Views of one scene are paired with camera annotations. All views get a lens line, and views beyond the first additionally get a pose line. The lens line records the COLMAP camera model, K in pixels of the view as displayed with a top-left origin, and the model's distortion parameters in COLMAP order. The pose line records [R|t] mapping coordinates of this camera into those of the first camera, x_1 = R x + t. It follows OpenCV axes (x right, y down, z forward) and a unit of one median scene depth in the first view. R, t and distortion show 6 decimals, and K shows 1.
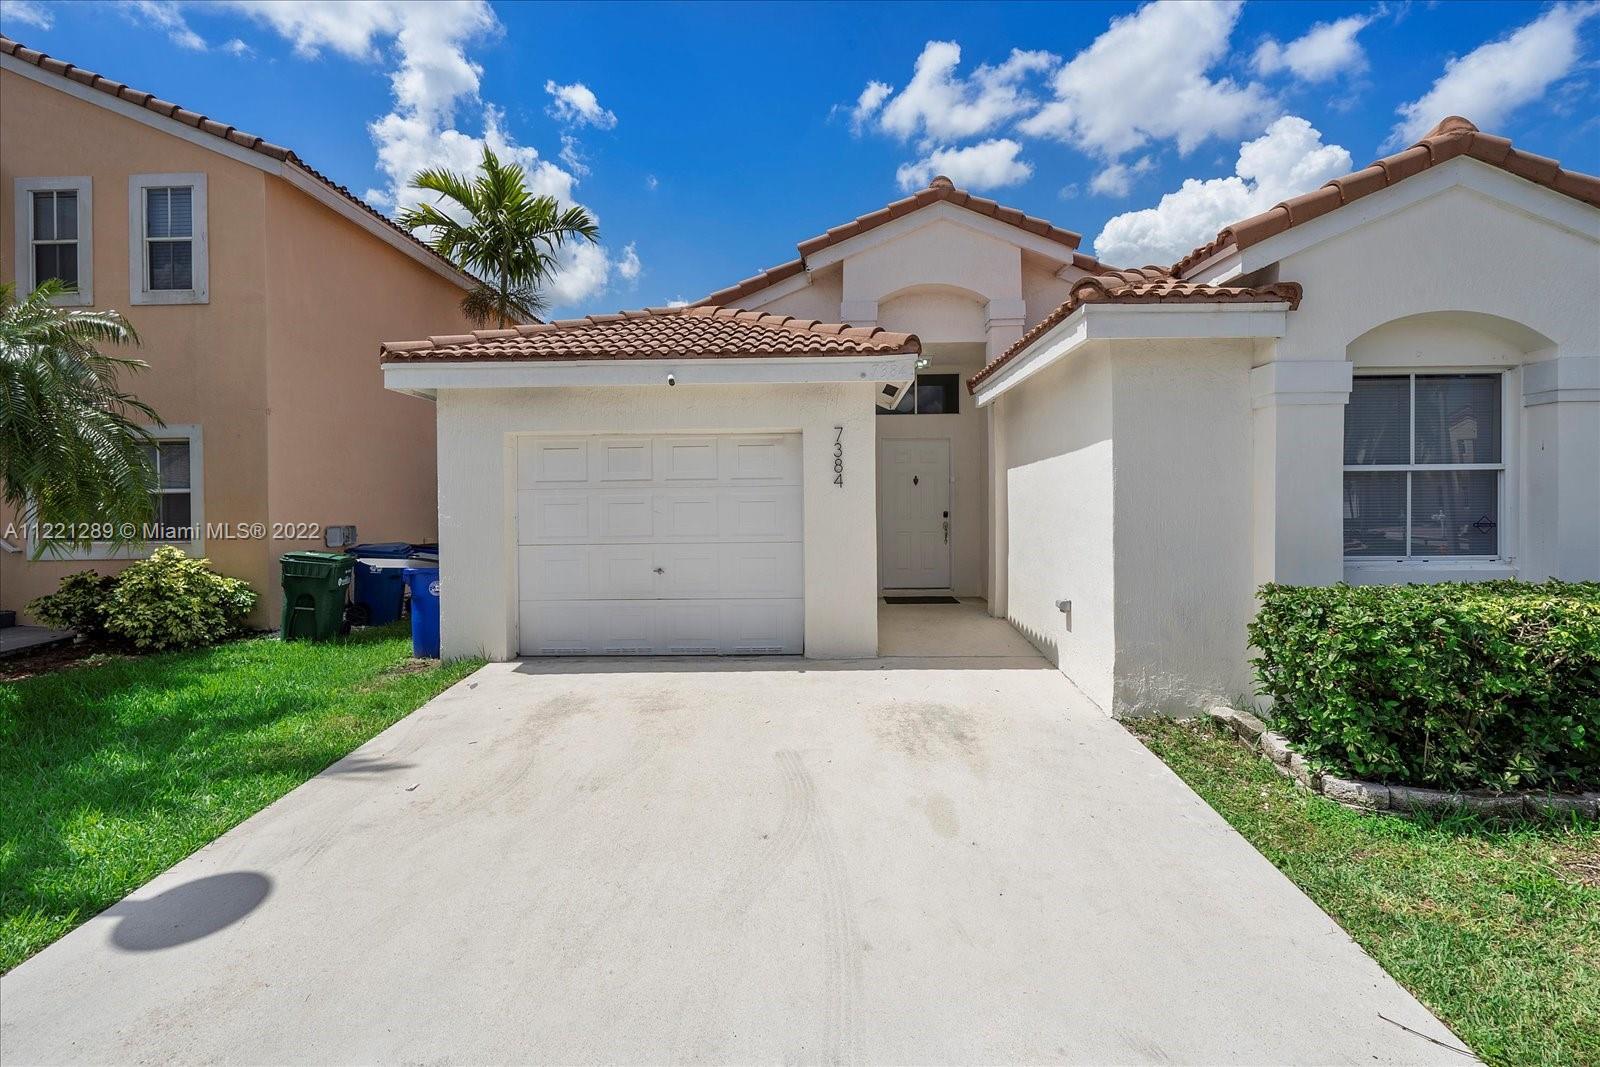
lens RADIAL K [[740.1, 0, 830.6], [0, 740.1, 511.2], [0, 0, 1]] dist [-0.005004, 0.003123]
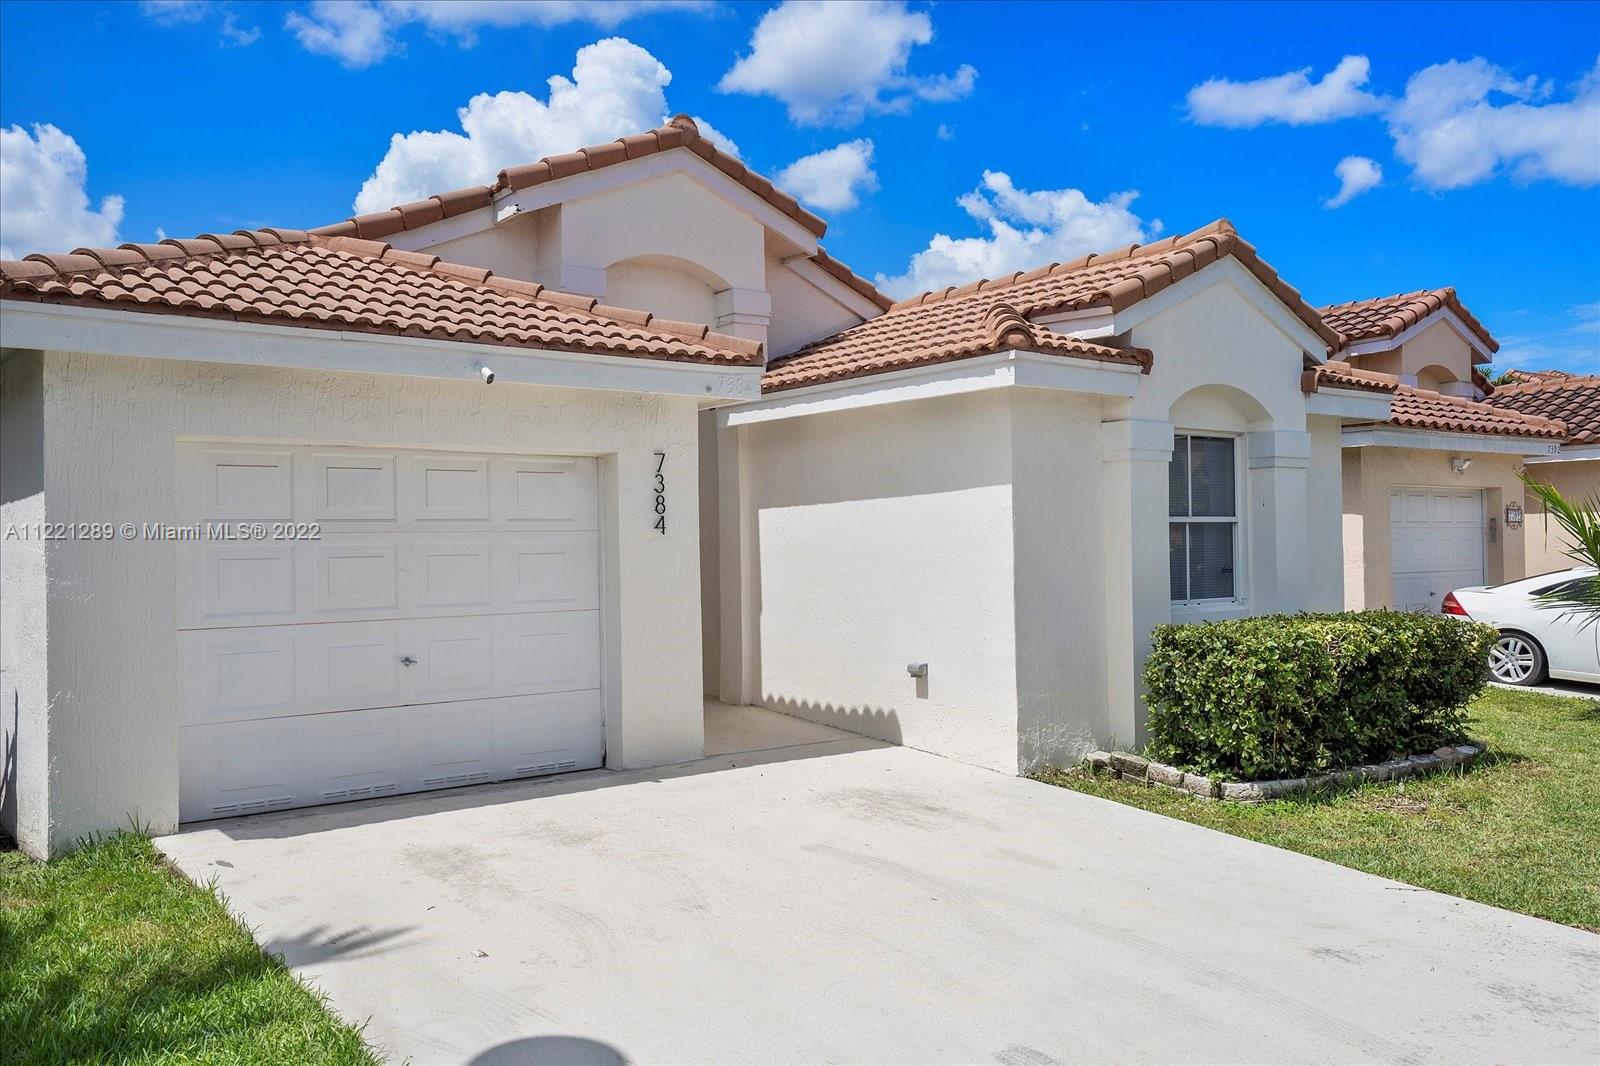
lens RADIAL K [[1483.9, 0, 767.0], [0, 1483.9, 528.1], [0, 0, 1]] dist [0.004906, 0.001996]
pose [[0.748818, 0.007236, 0.662736, -0.904774], [0.013002, 0.999588, -0.025605, 0.001719], [-0.662648, 0.027790, 0.748415, -0.187817]]
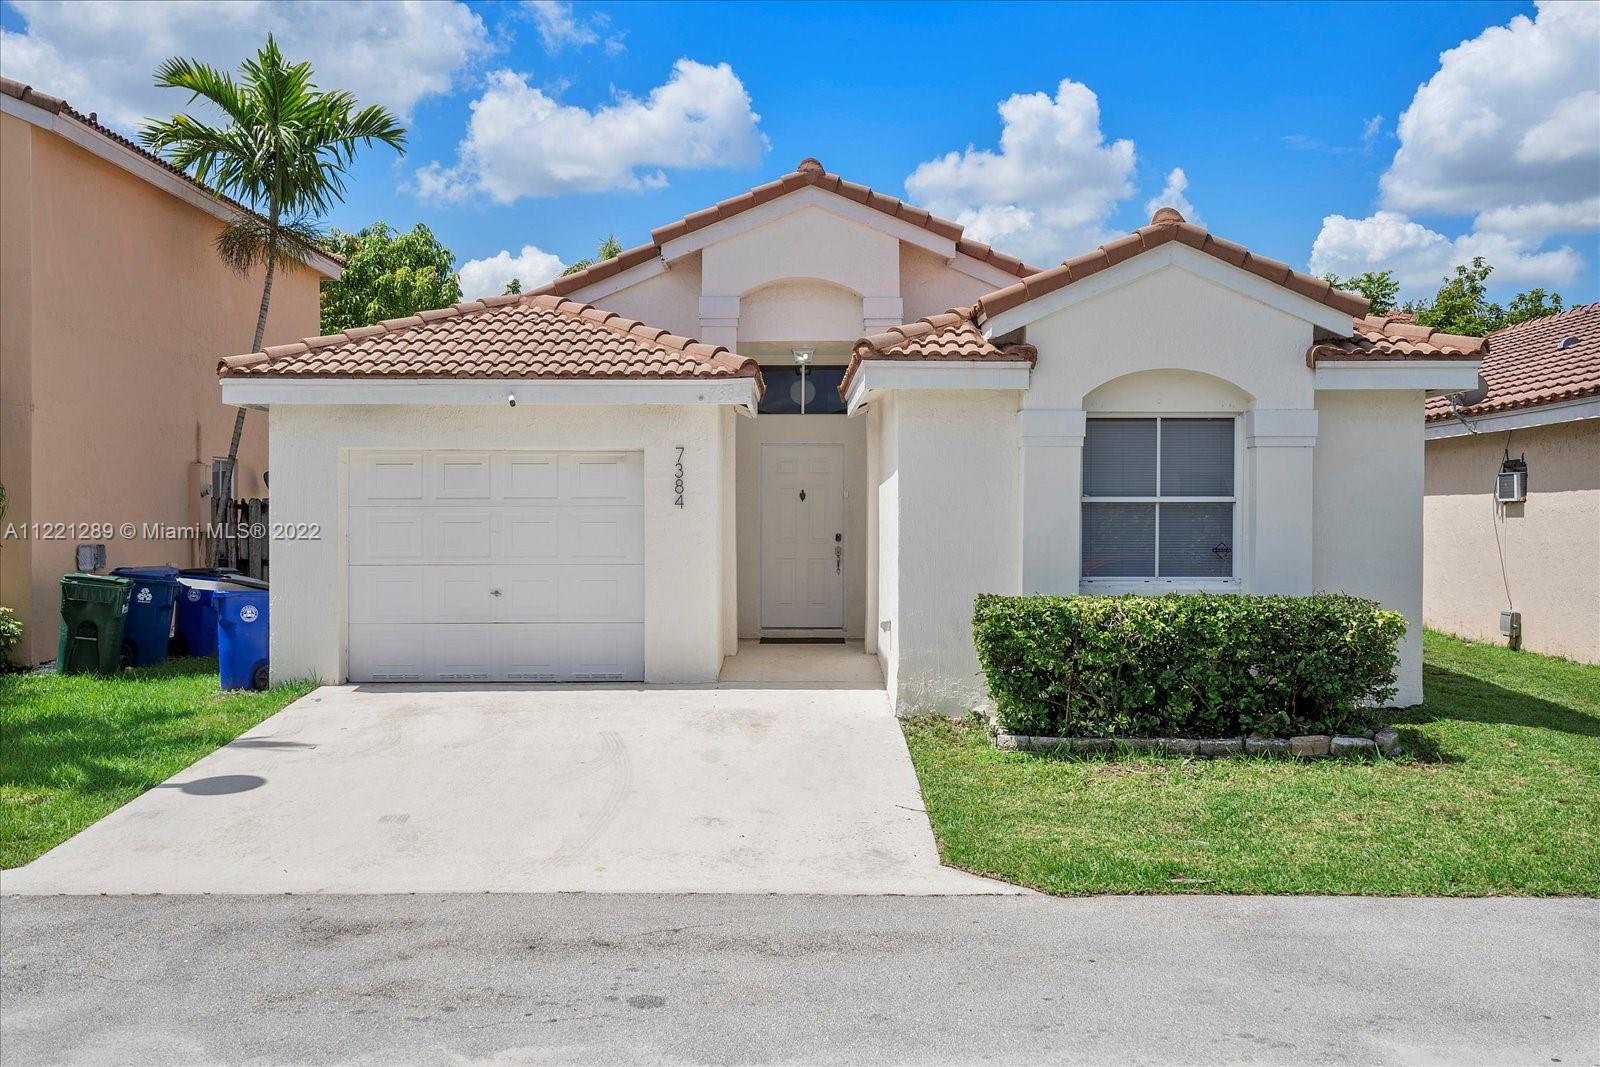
lens RADIAL K [[1979.3, 0, 794.3], [0, 1979.3, 528.1], [0, 0, 1]] dist [-0.019431, 0.000000]
pose [[0.998762, 0.009104, -0.048908, 0.293961], [-0.009107, 0.999959, 0.000154, -0.007906], [0.048907, 0.000291, 0.998803, -1.628789]]
